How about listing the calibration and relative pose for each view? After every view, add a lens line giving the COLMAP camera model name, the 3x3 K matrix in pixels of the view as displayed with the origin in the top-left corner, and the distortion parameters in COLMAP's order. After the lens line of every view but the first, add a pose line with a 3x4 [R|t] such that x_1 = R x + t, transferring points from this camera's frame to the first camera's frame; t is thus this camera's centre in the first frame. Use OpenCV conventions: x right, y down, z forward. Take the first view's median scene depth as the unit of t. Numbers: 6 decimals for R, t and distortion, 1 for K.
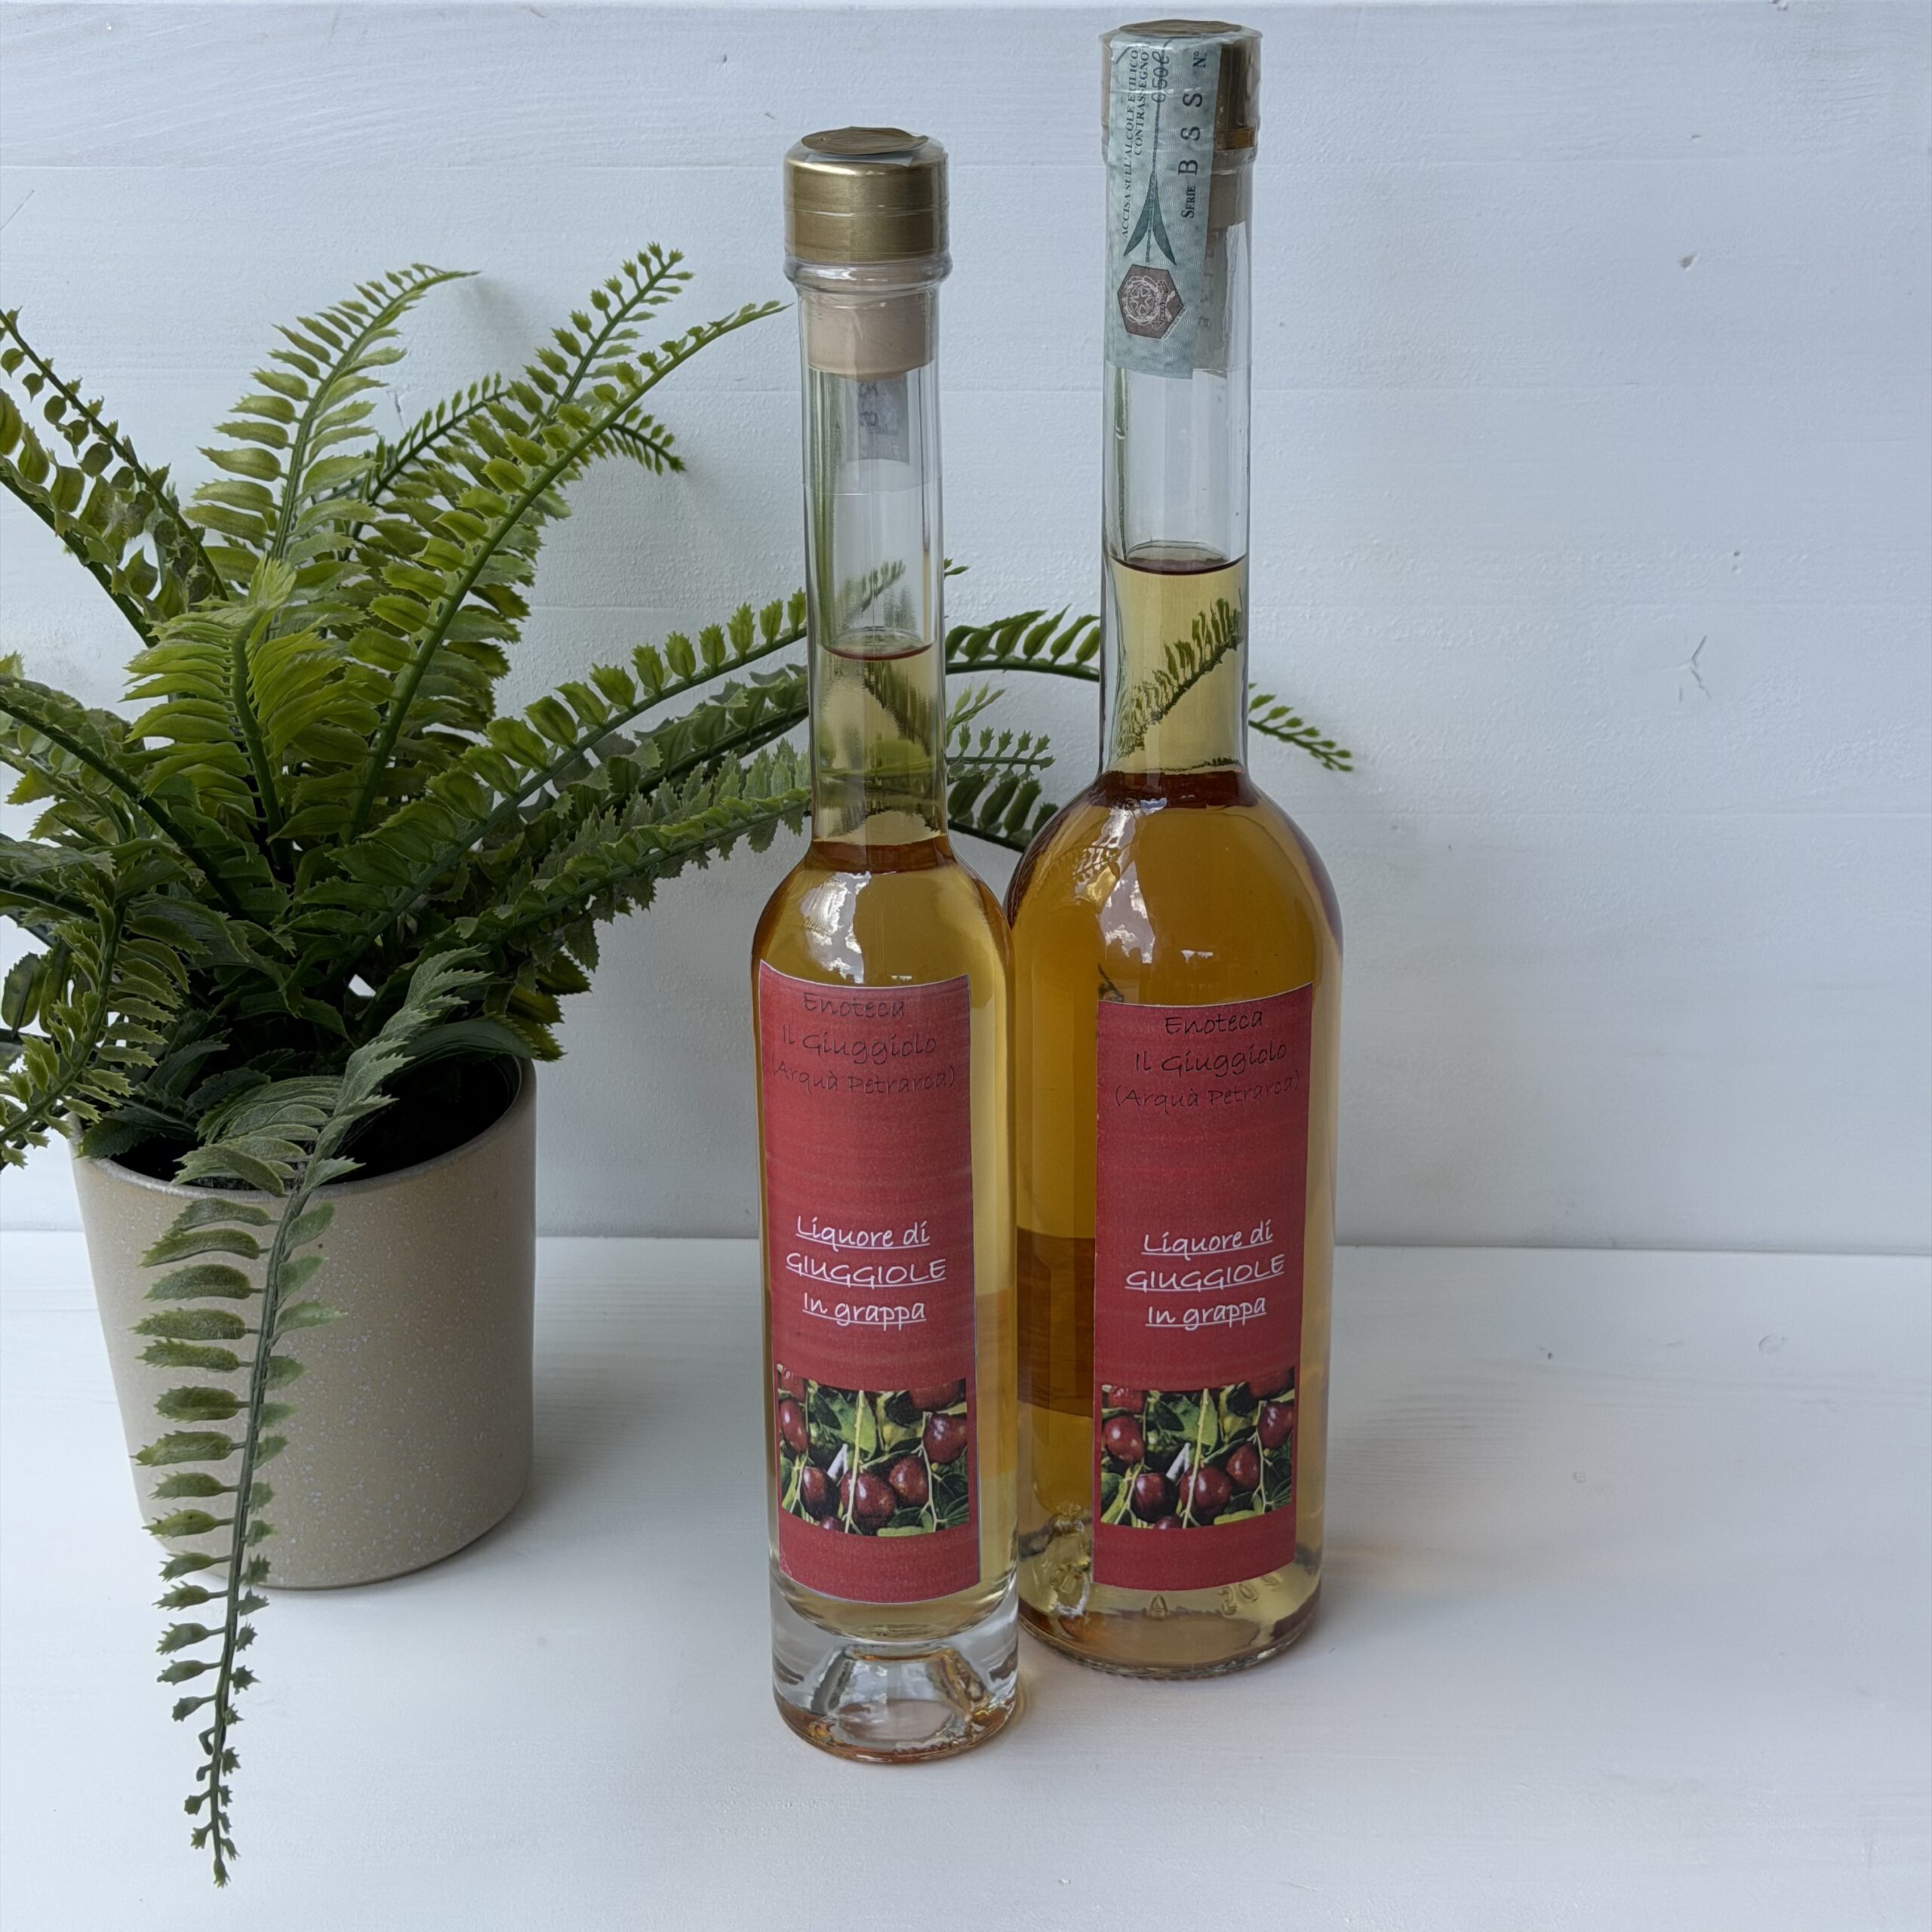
lens RADIAL K [[3689.9, 0, 963.1], [0, 3689.9, 961.2], [0, 0, 1]] dist [0.190654, 0.000000]
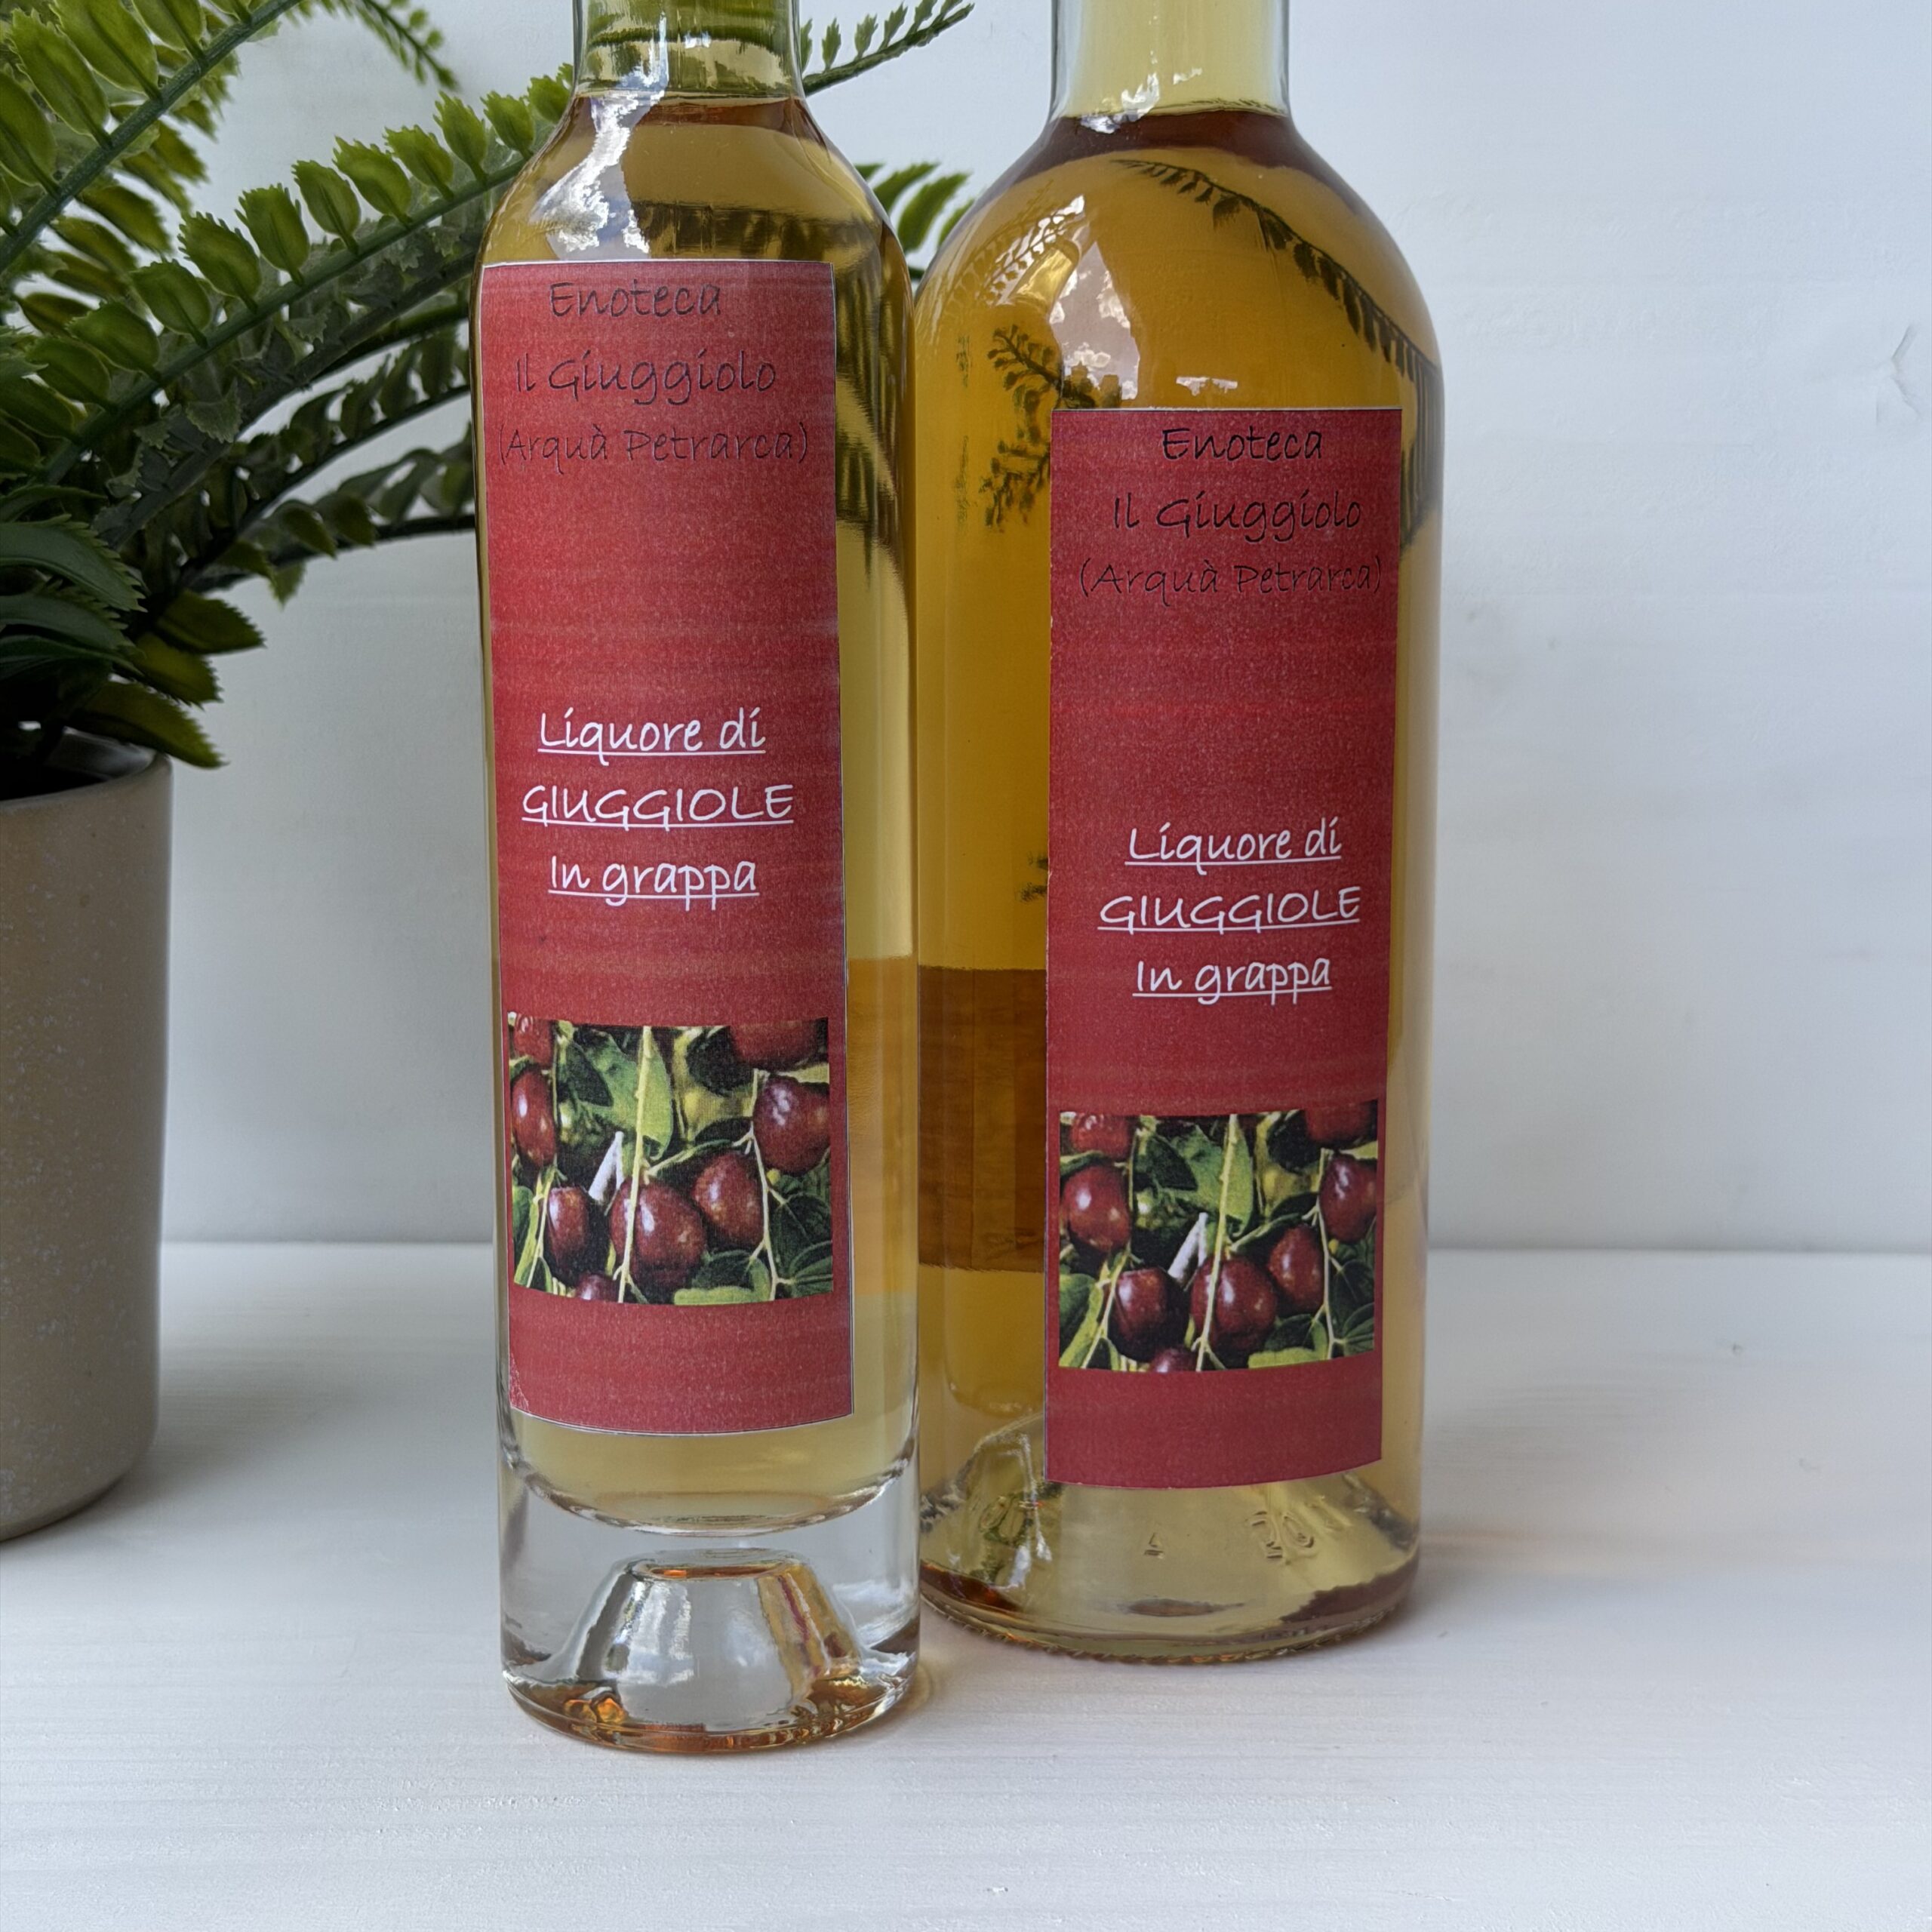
lens RADIAL K [[3689.9, 0, 970.1], [0, 3689.9, 956.3], [0, 0, 1]] dist [0.190654, 0.000000]
pose [[0.999858, 0.003318, 0.016503, 0.013143], [0.000504, 0.974040, -0.226373, 0.228589], [-0.016825, 0.226350, 0.973901, 0.416452]]
